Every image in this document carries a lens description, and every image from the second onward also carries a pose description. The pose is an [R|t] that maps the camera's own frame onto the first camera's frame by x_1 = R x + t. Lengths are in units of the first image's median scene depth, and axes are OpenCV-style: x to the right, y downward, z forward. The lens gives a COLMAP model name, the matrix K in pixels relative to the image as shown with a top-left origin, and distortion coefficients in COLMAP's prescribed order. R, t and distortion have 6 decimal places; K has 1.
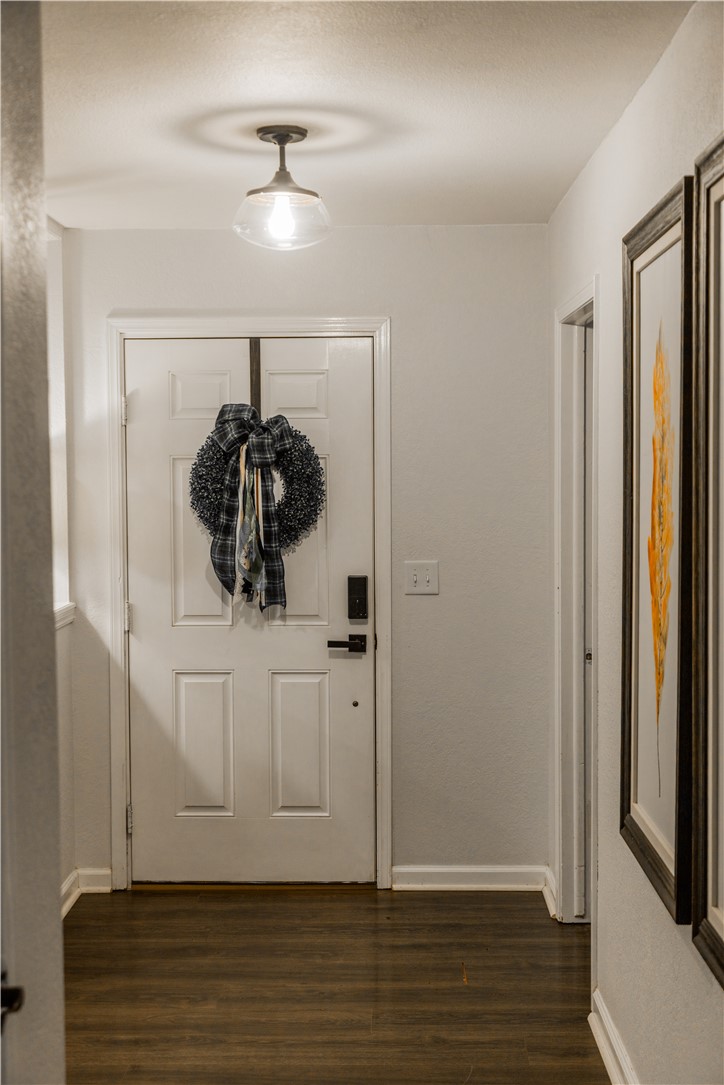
lens RADIAL K [[1440.5, 0, 363.9], [0, 1440.5, 541.2], [0, 0, 1]] dist [0.011523, 0.000000]
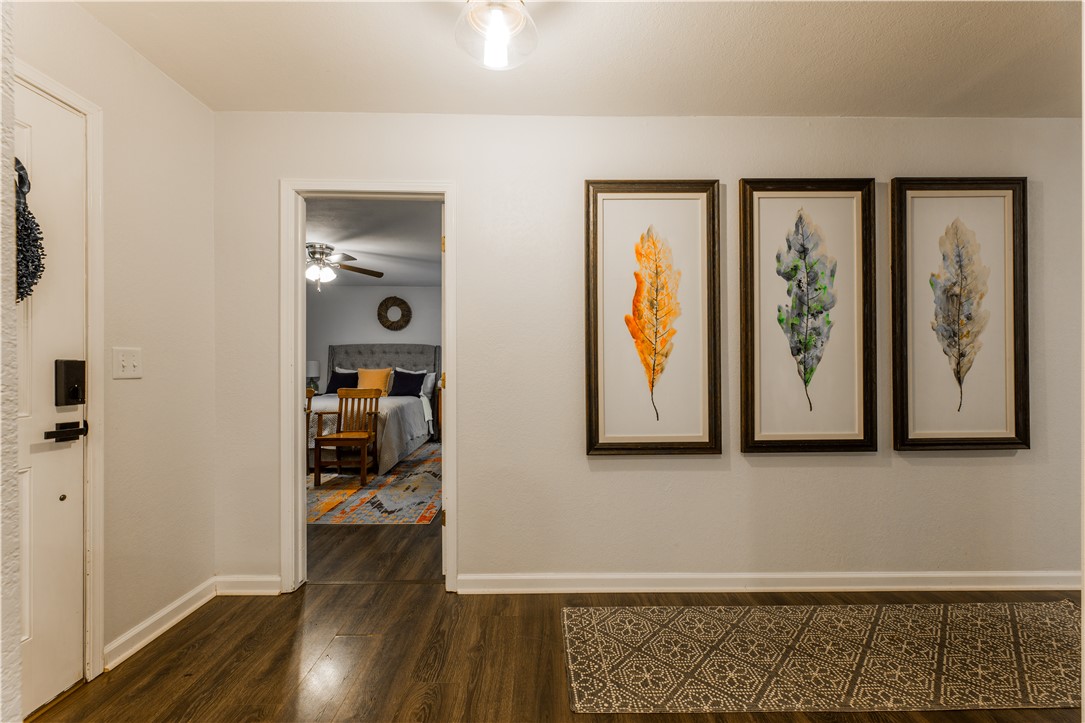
lens RADIAL K [[436.3, 0, 545.2], [0, 436.3, 366.3], [0, 0, 1]] dist [0.000809, 0.000172]
pose [[-0.031253, 0.009026, 0.999471, -0.300579], [0.056419, 0.998381, -0.007252, 0.048000], [-0.997918, 0.056162, -0.031711, 0.696323]]
